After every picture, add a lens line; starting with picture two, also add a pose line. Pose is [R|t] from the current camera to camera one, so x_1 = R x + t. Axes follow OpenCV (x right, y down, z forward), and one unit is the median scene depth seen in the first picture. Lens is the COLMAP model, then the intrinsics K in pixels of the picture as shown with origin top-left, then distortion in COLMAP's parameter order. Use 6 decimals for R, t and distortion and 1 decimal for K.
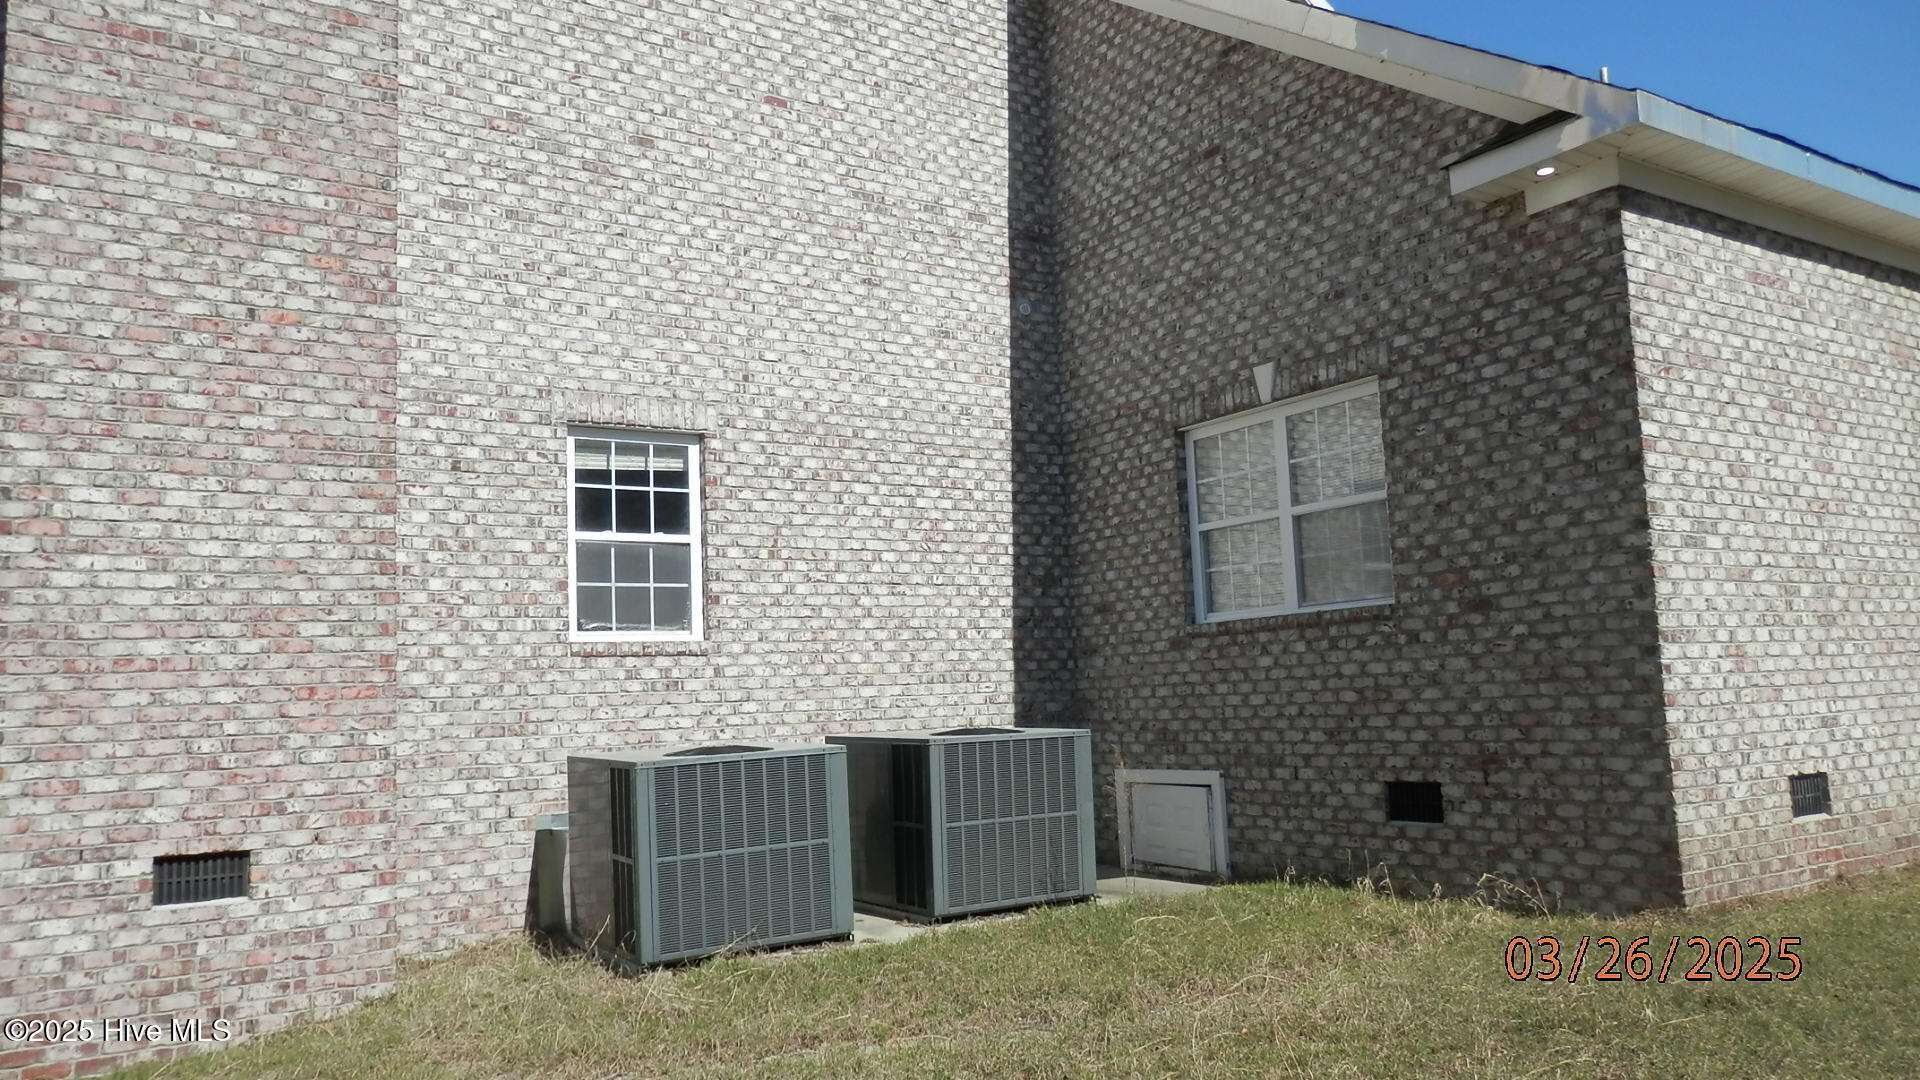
lens RADIAL K [[1428.0, 0, 972.5], [0, 1428.0, 541.6], [0, 0, 1]] dist [0.002988, 0.009925]
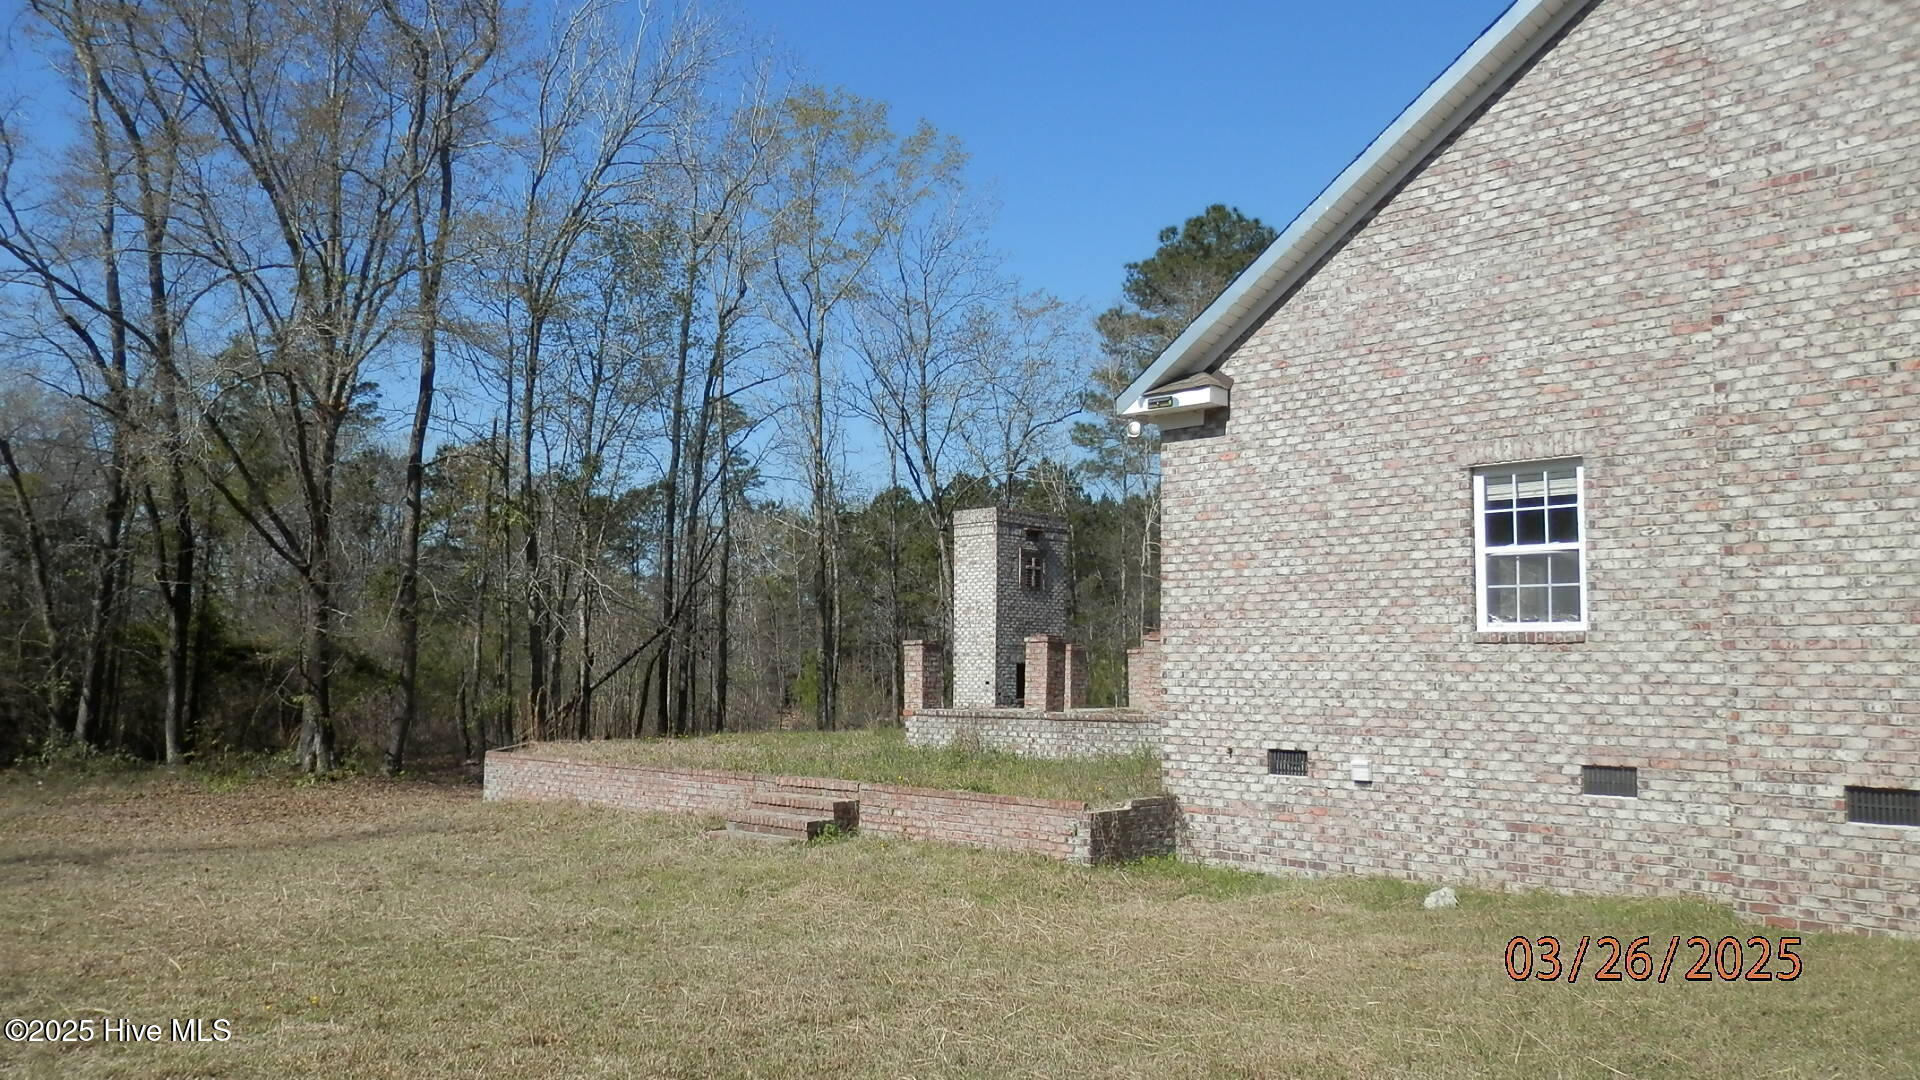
lens RADIAL K [[1428.0, 0, 969.5], [0, 1428.0, 548.9], [0, 0, 1]] dist [0.002988, 0.009925]
pose [[0.206296, -0.043065, -0.977542, 0.535546], [0.093081, 0.995364, -0.024207, -0.043049], [0.974052, -0.085997, 0.209348, -0.067790]]
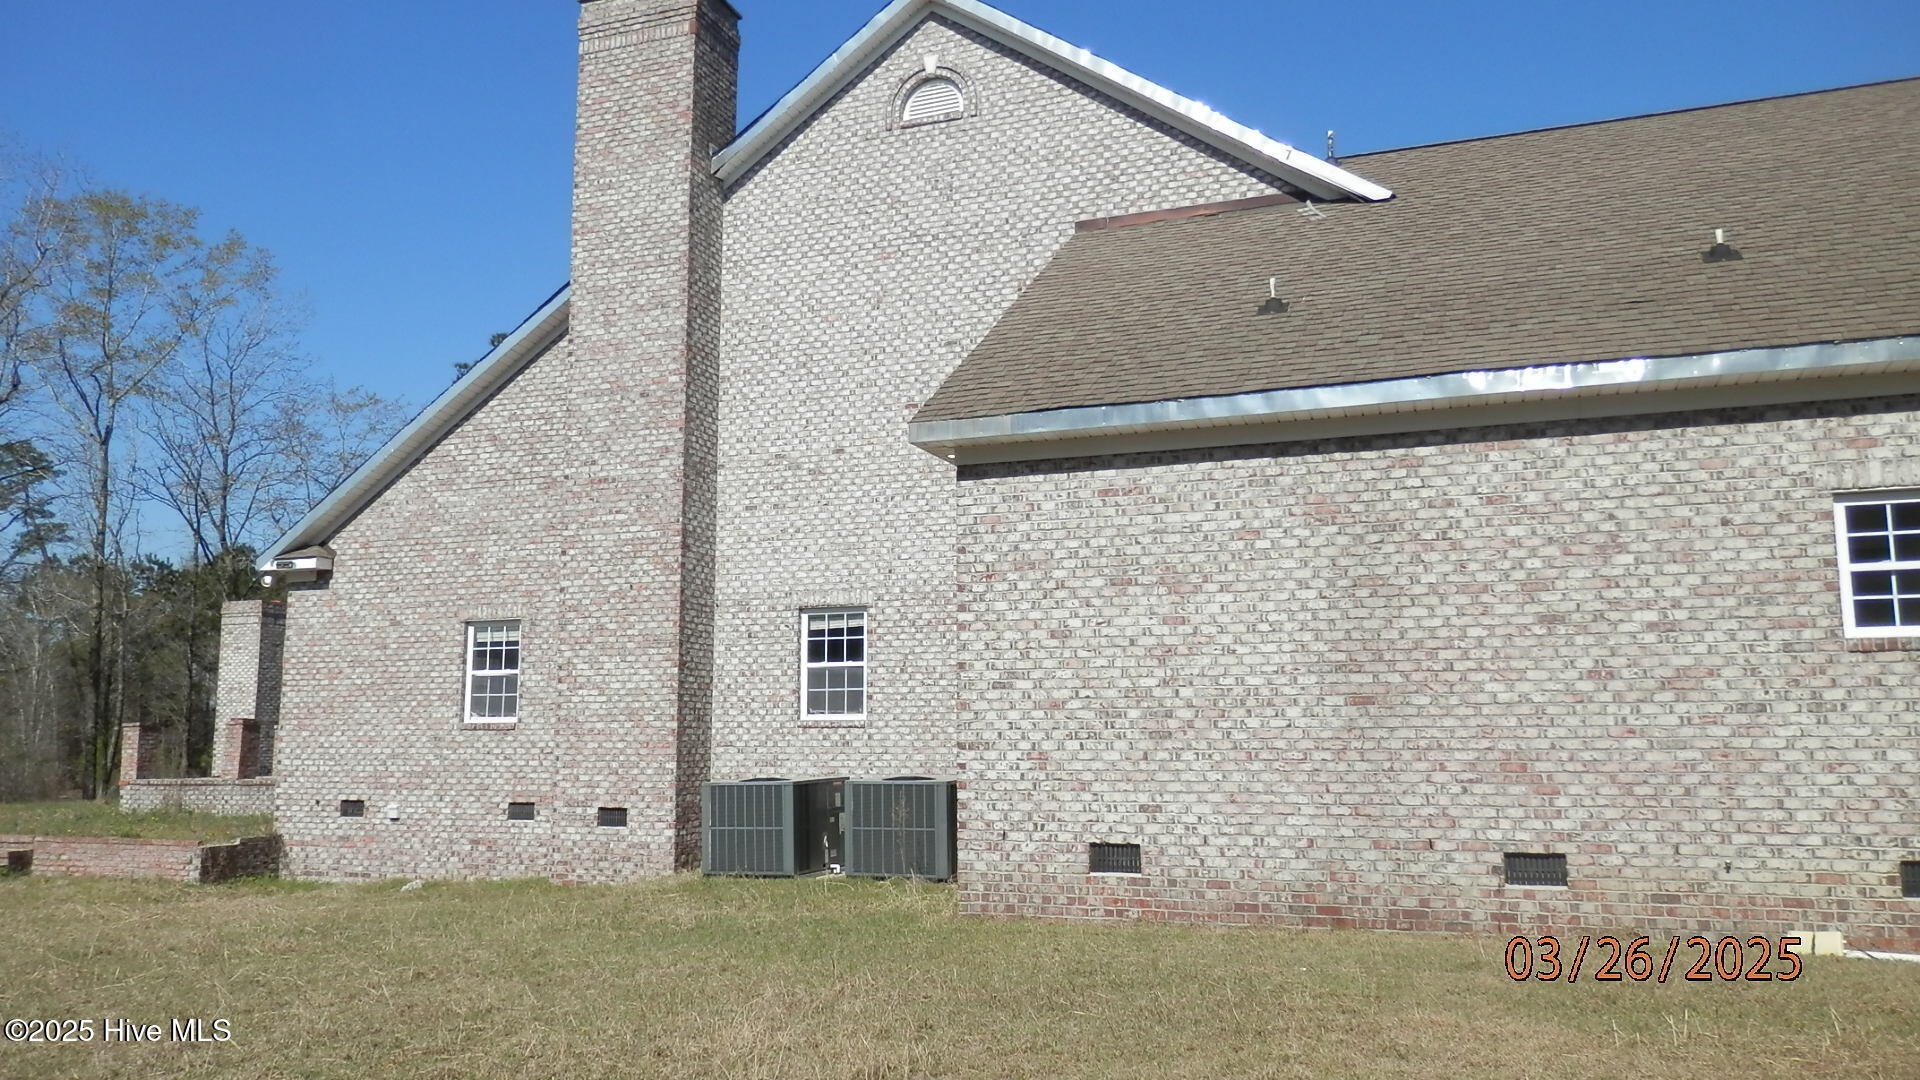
lens RADIAL K [[1428.0, 0, 967.9], [0, 1428.0, 538.4], [0, 0, 1]] dist [0.002988, 0.009925]
pose [[0.573879, -0.075019, -0.815497, 1.744769], [0.072901, 0.996522, -0.040370, -0.098466], [0.815689, -0.036283, 0.577352, 0.067900]]
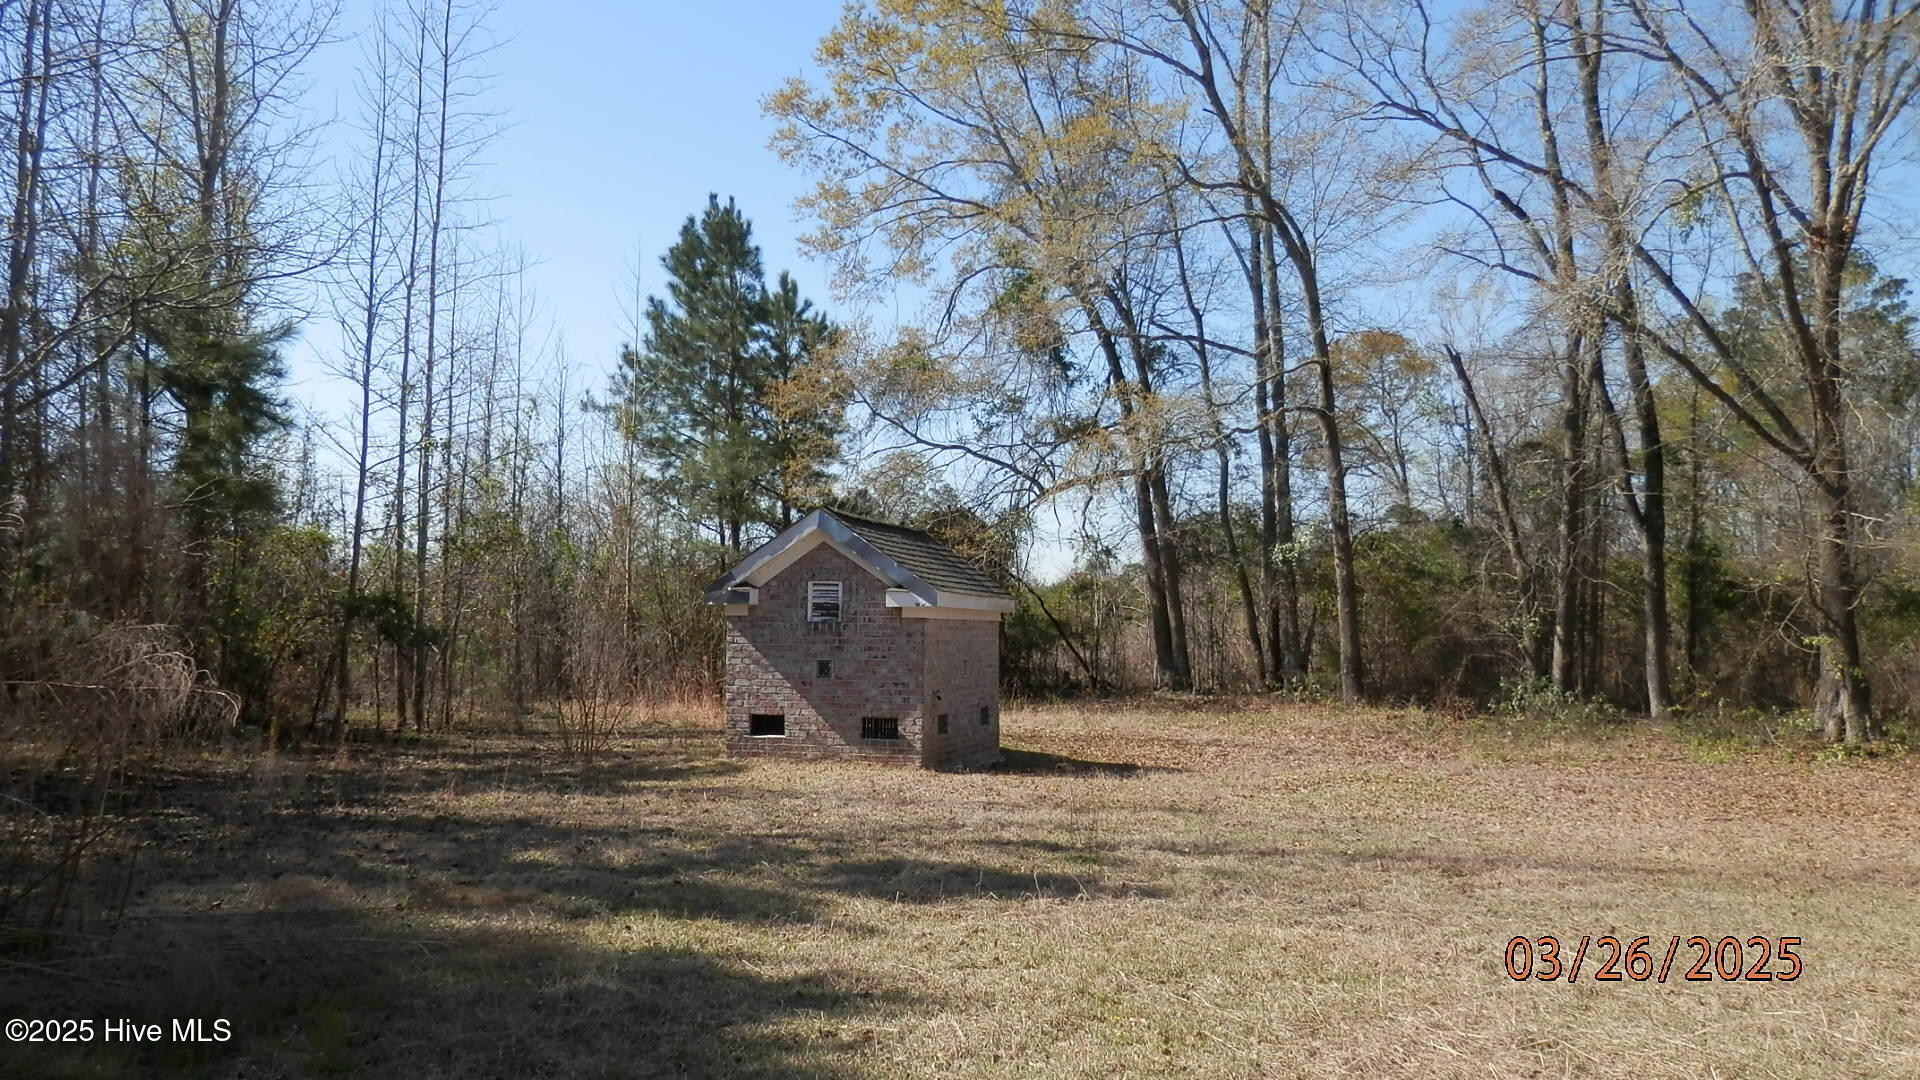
lens RADIAL K [[1428.0, 0, 973.1], [0, 1428.0, 548.3], [0, 0, 1]] dist [0.002988, 0.009925]
pose [[-0.697307, 0.003483, -0.716764, -0.411955], [0.102583, 0.990179, -0.094986, 0.013239], [0.709394, -0.139762, -0.690816, -0.251201]]
